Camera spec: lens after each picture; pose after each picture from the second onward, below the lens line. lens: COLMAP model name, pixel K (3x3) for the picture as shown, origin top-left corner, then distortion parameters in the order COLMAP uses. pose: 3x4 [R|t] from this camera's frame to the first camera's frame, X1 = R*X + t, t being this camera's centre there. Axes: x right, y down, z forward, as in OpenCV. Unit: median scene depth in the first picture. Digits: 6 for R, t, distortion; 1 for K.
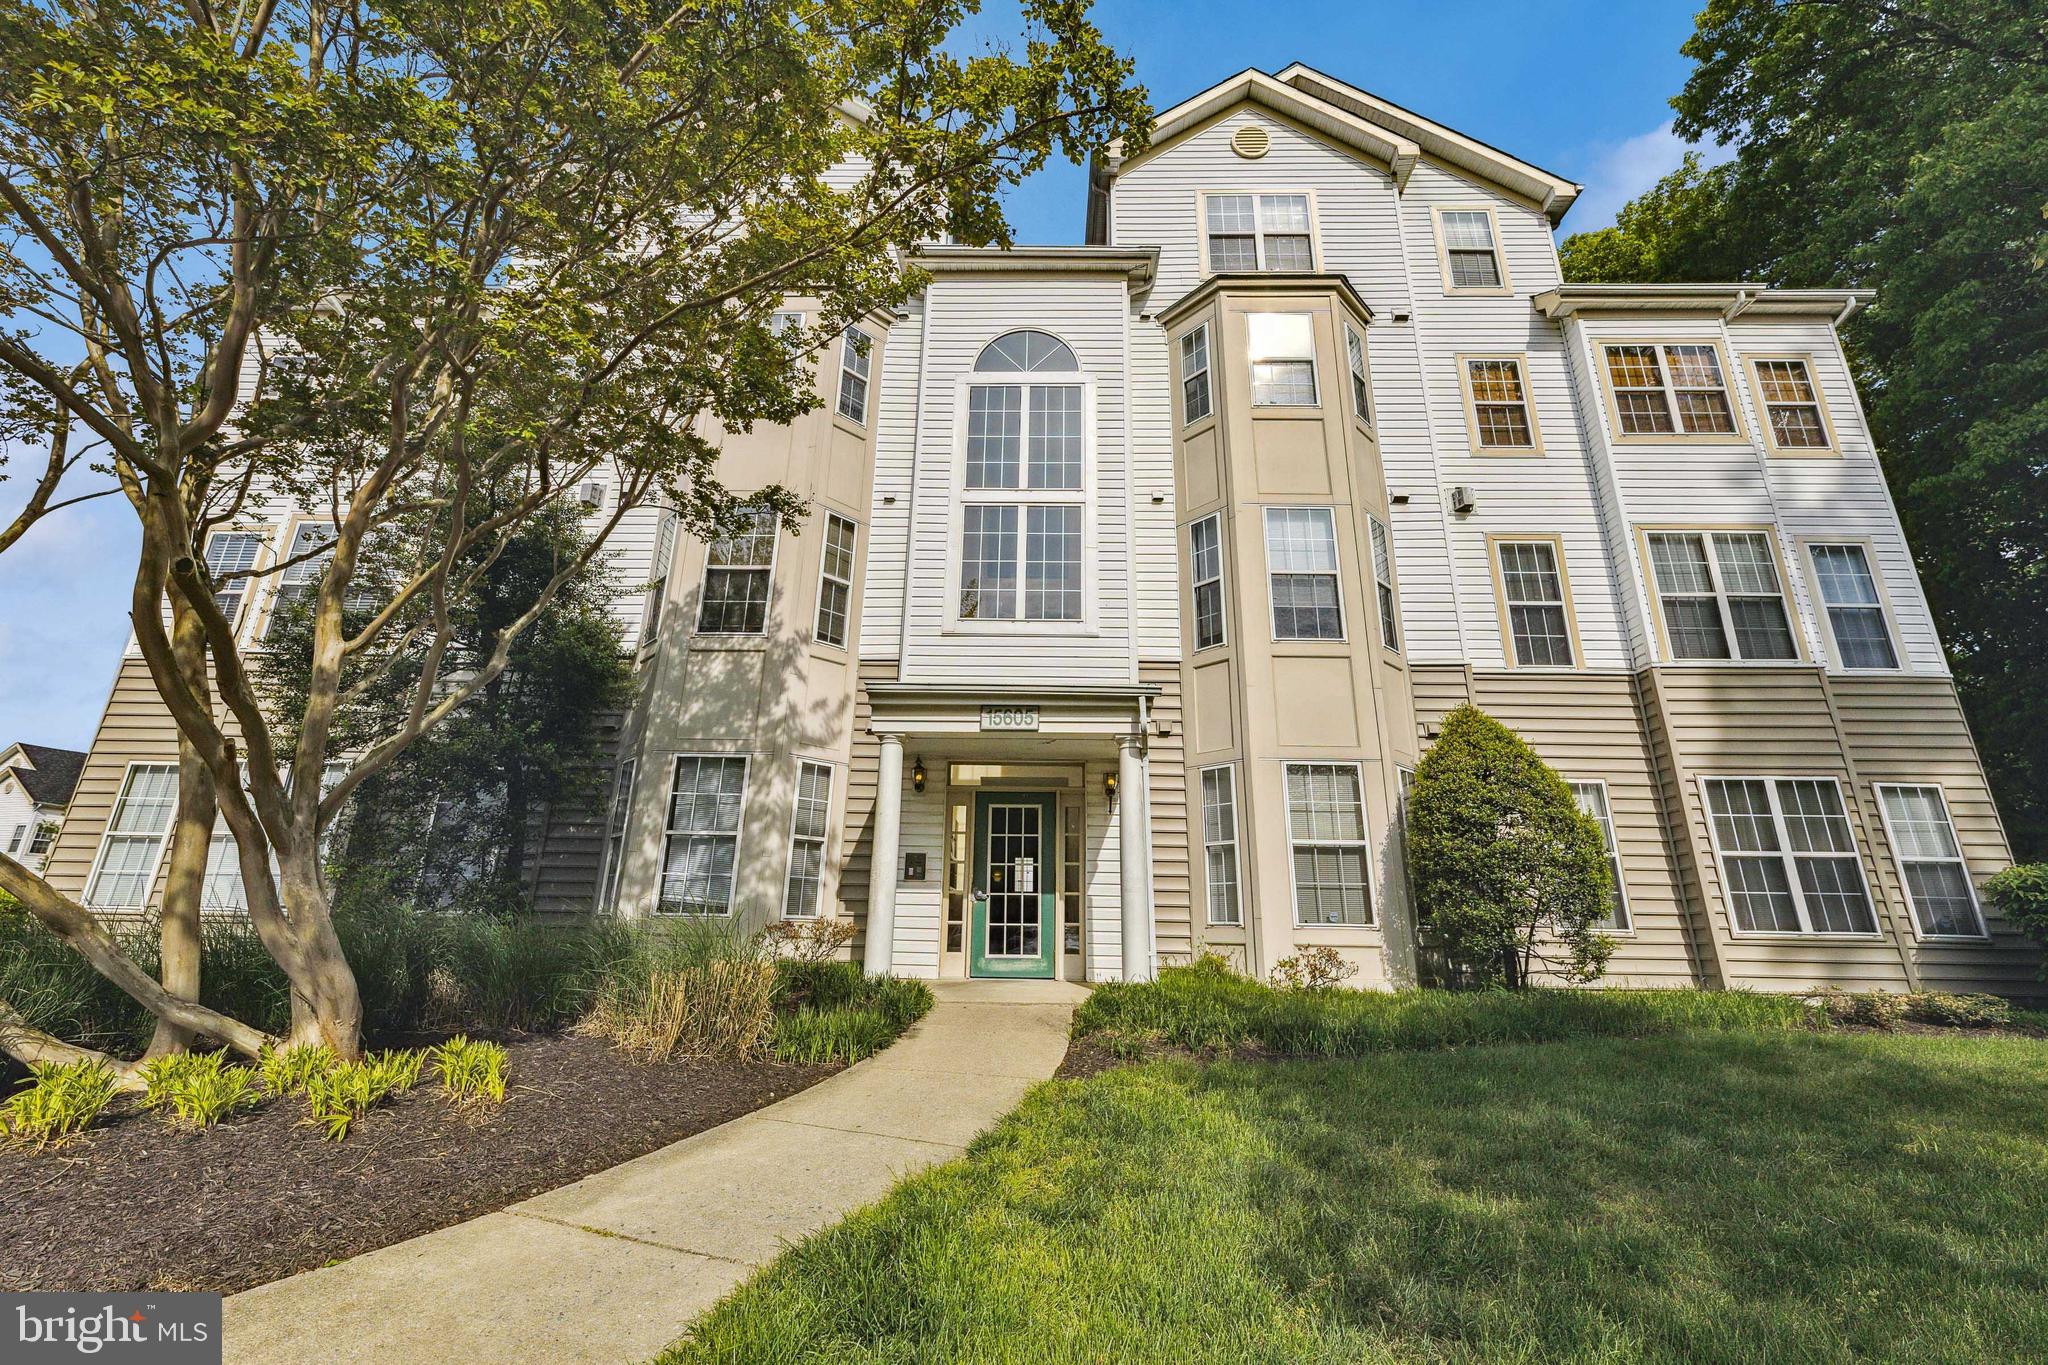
lens RADIAL K [[818.9, 0, 1020.6], [0, 818.9, 675.1], [0, 0, 1]] dist [0.000648, 0.000264]
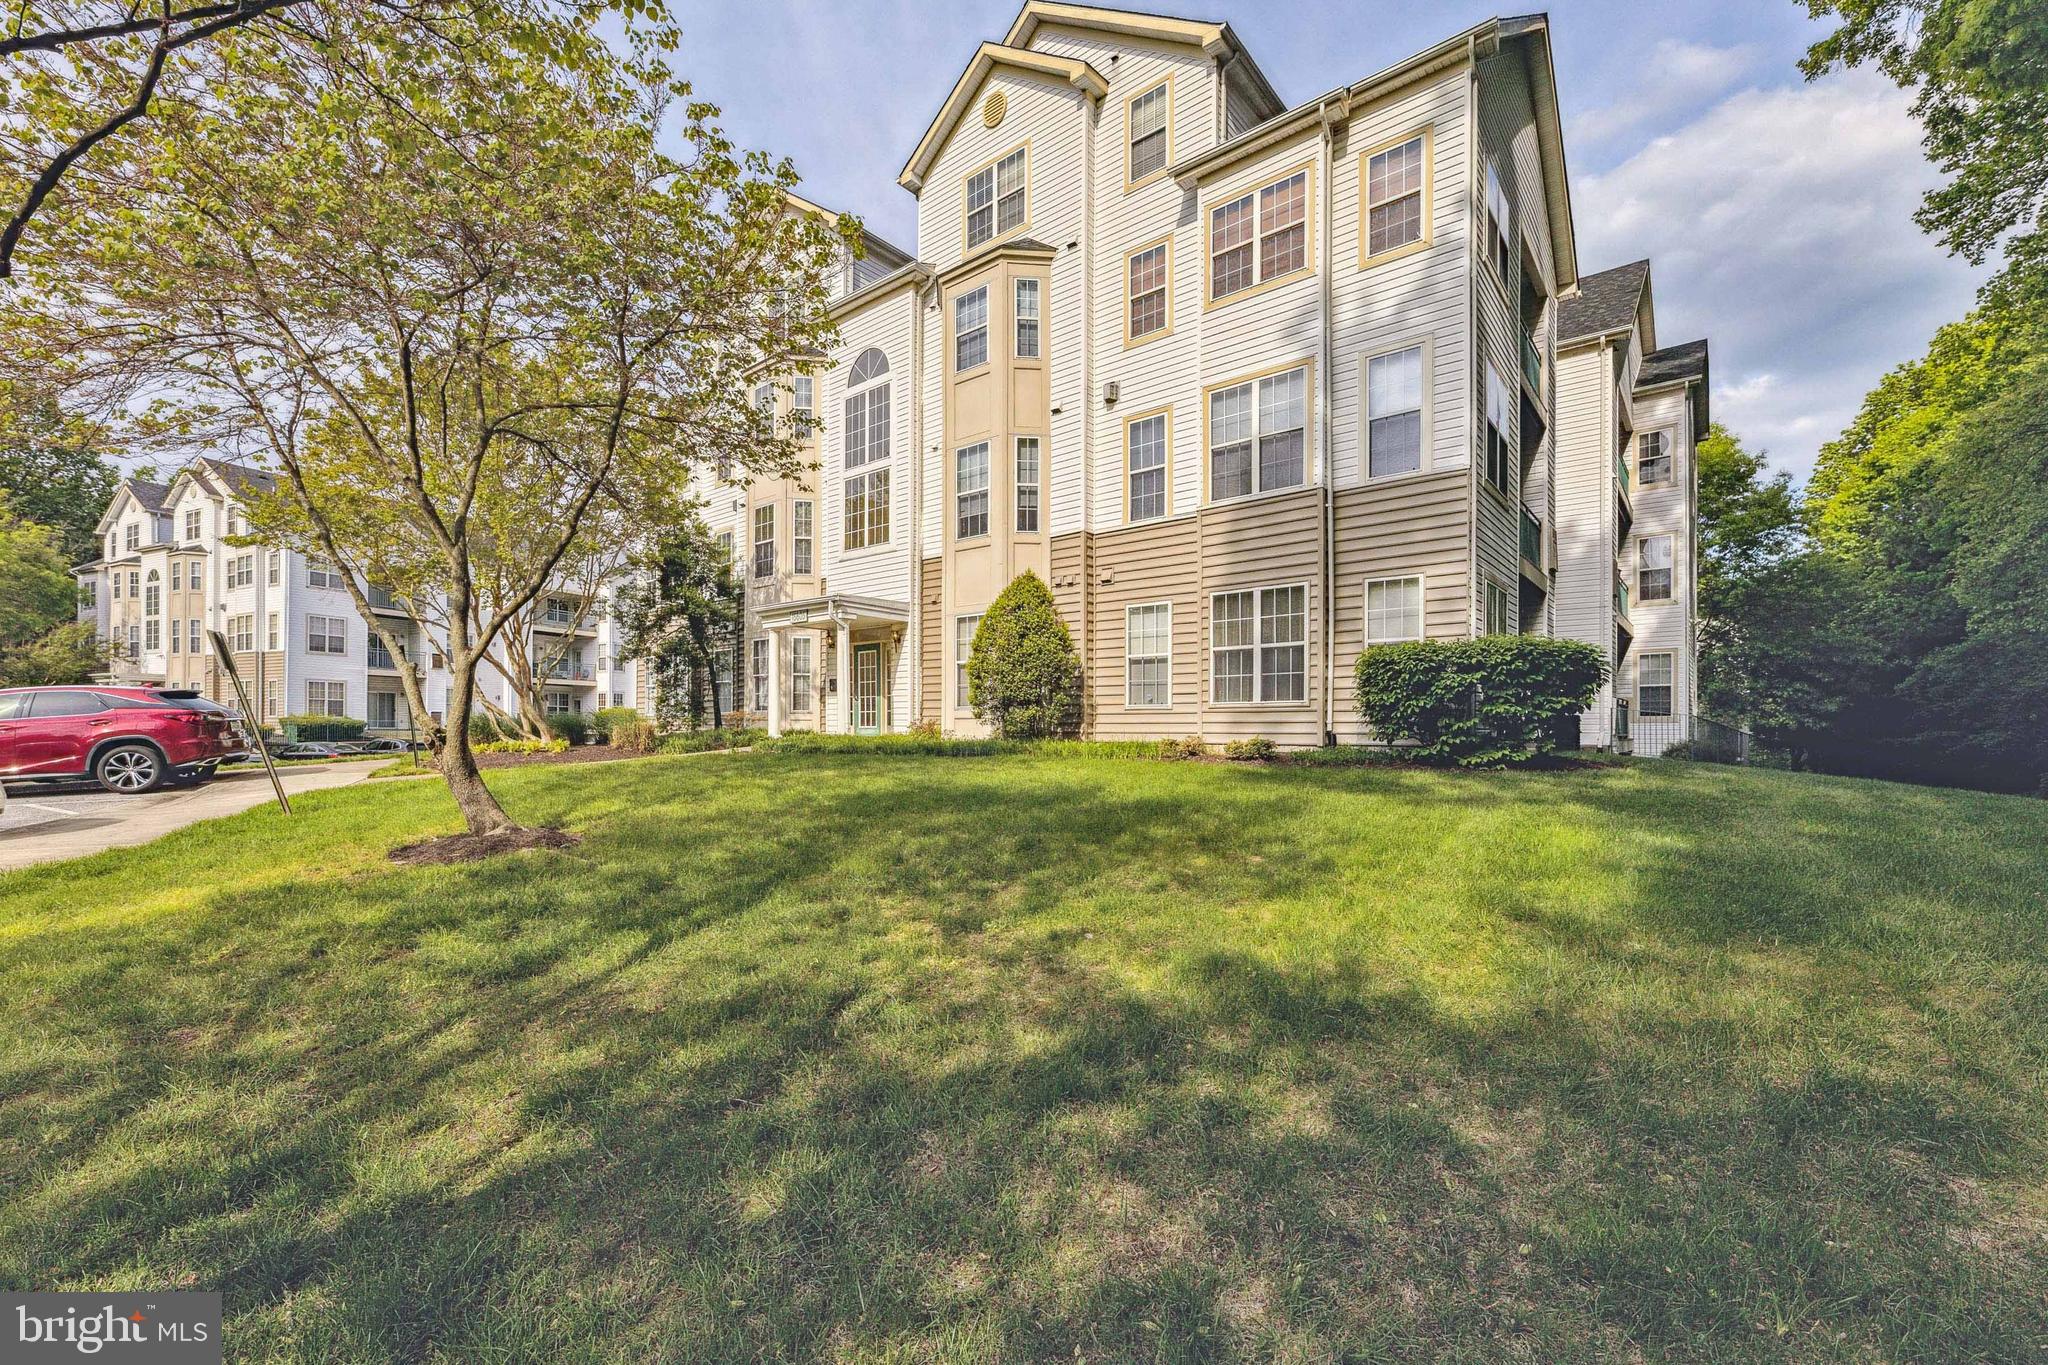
lens RADIAL K [[831.7, 0, 1021.3], [0, 831.7, 720.8], [0, 0, 1]] dist [0.000451, 0.000093]
pose [[0.779047, -0.017849, -0.626711, 1.335820], [0.200438, 0.954226, 0.221983, -0.039707], [0.594062, -0.298552, 0.746965, -0.252222]]
